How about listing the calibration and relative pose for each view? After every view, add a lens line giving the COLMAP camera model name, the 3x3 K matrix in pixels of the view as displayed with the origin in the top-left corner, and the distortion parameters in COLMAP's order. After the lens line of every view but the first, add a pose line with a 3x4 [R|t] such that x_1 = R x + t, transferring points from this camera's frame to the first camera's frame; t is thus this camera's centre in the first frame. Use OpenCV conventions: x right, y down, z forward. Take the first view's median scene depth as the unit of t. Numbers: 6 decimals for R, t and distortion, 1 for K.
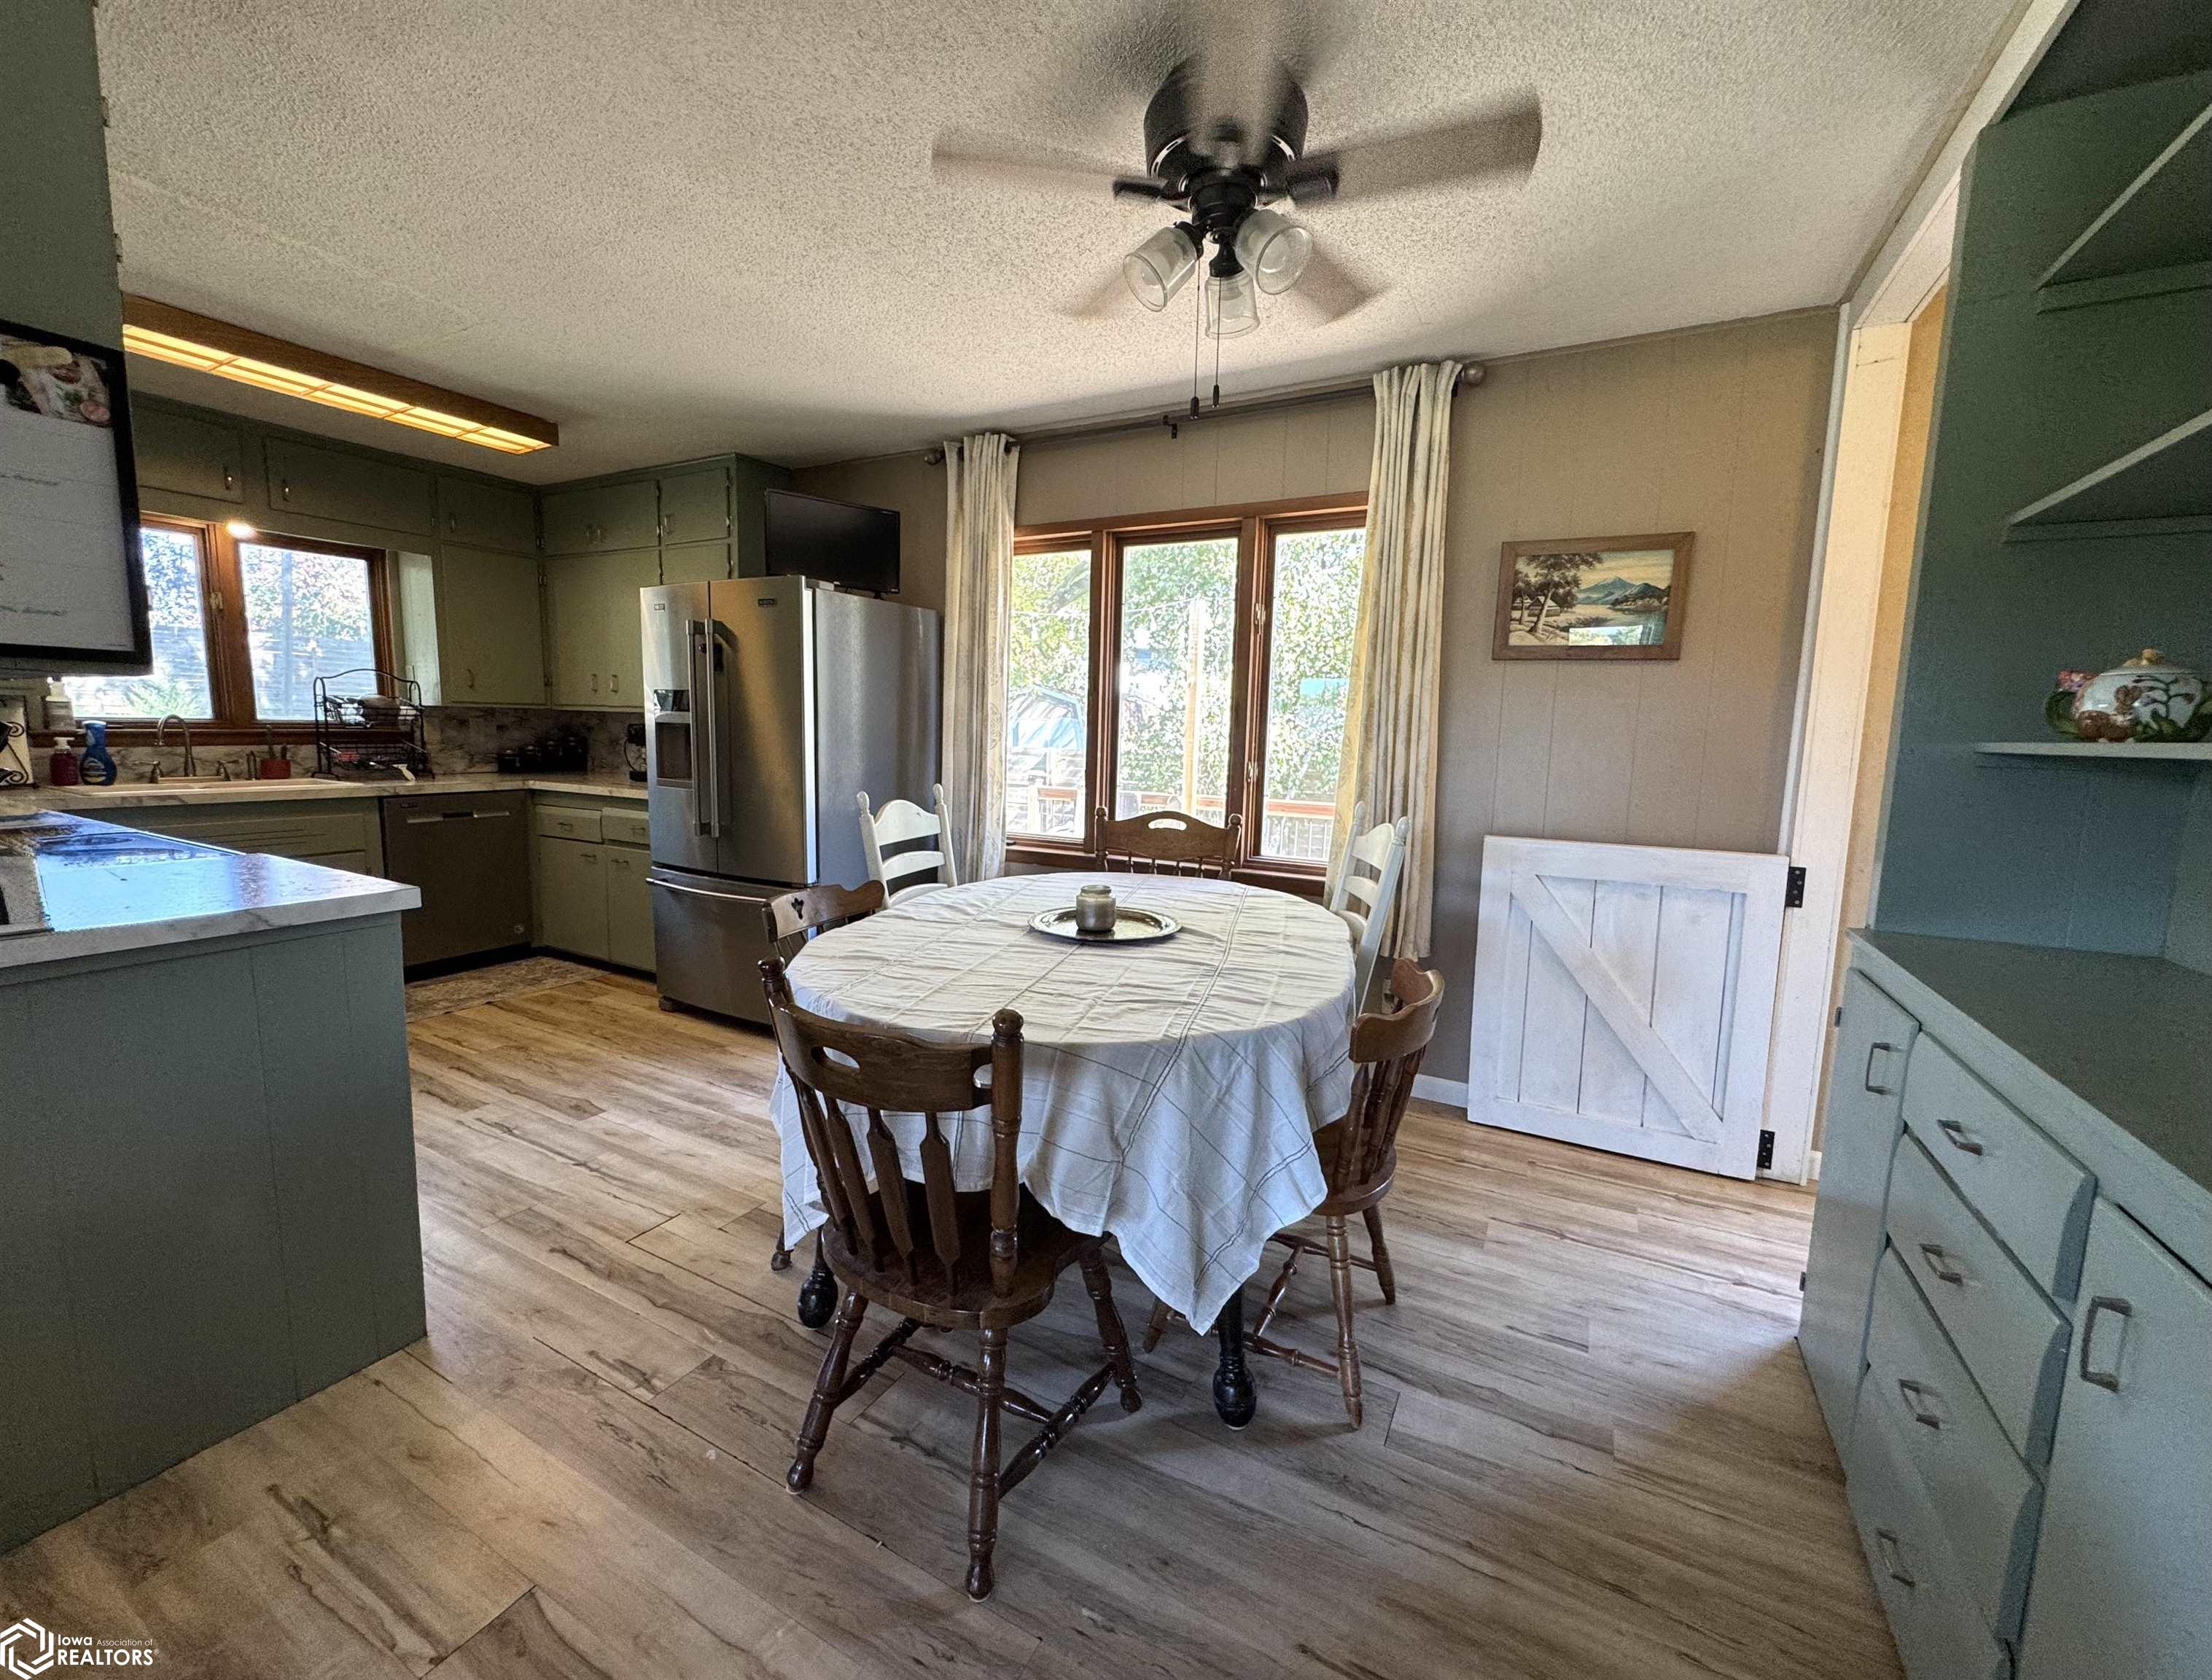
lens RADIAL K [[896.6, 0, 1093.9], [0, 896.6, 840.2], [0, 0, 1]] dist [-0.001972, -0.000274]
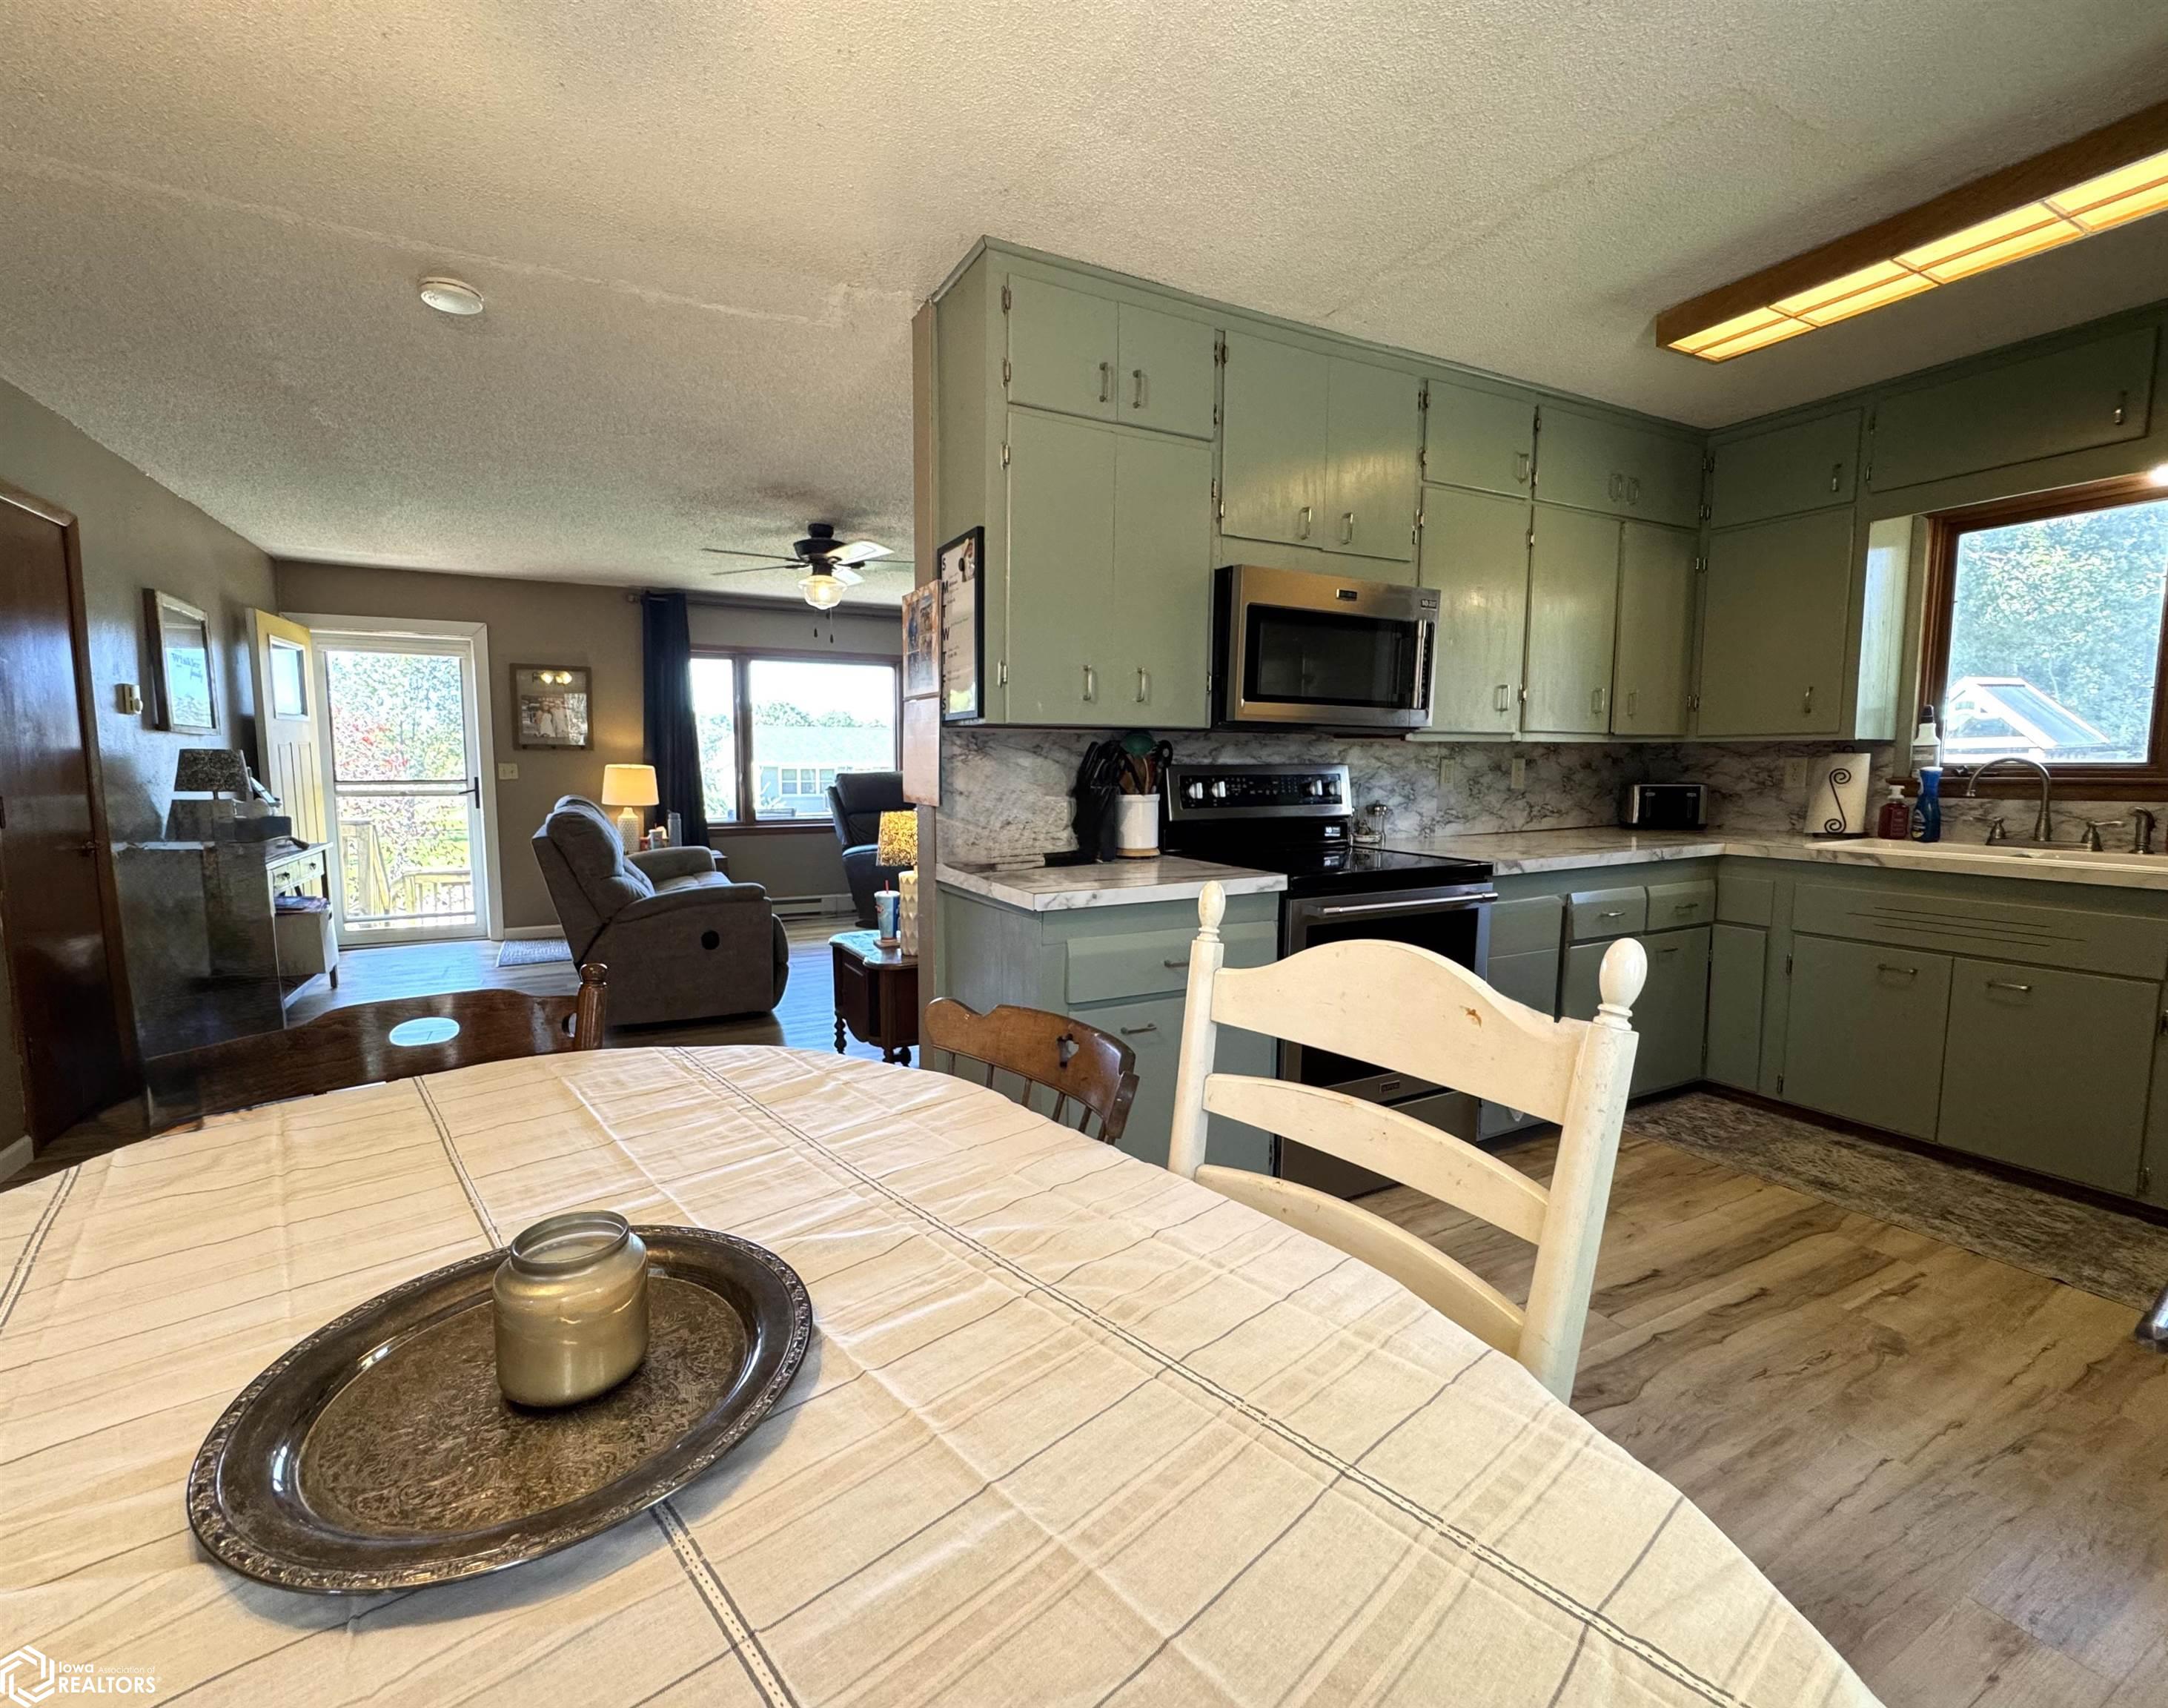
lens RADIAL K [[921.2, 0, 1035.1], [0, 921.2, 852.8], [0, 0, 1]] dist [0.000968, -0.000263]
pose [[-0.571493, 0.055680, -0.818715, 0.084980], [-0.115891, 0.982219, 0.147696, -0.072228], [0.812382, 0.179289, -0.554879, 0.699287]]
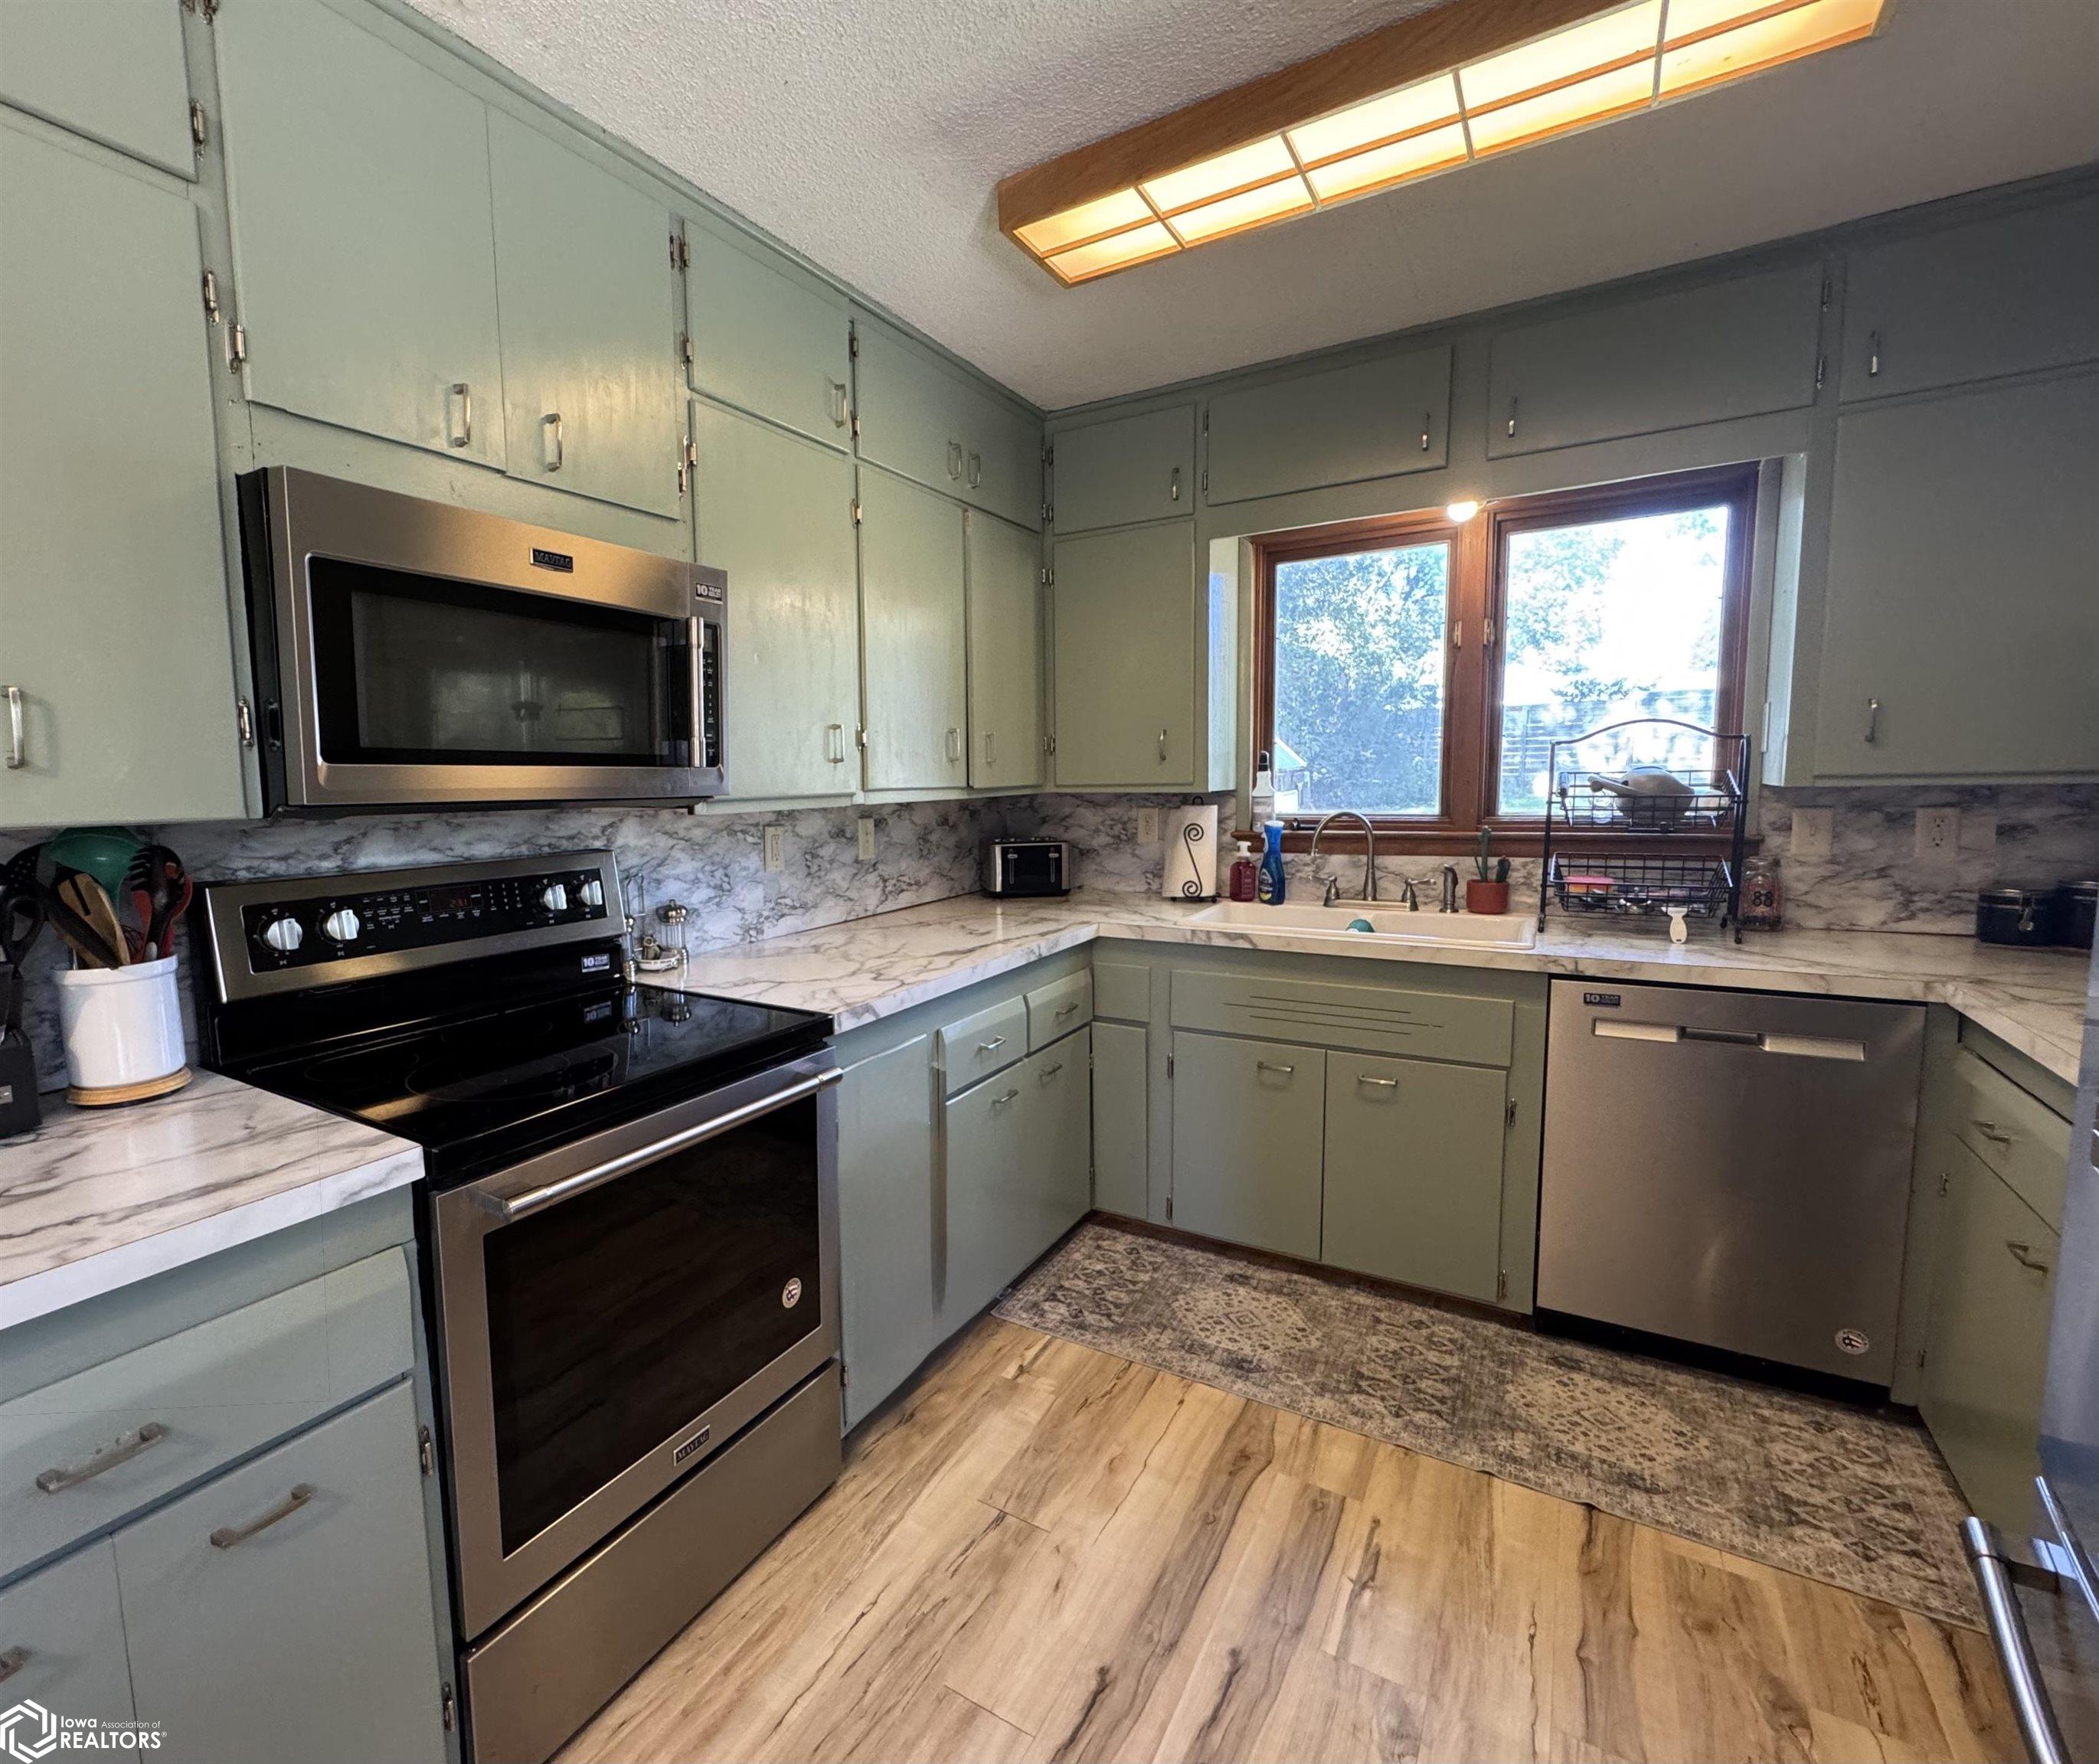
lens RADIAL K [[990.0, 0, 920.5], [0, 990.0, 886.4], [0, 0, 1]] dist [0.000022, -0.000418]
pose [[-0.083762, 0.086151, -0.992755, -0.209861], [-0.109247, 0.989457, 0.095082, -0.108755], [0.990479, 0.116420, -0.073467, 0.665413]]
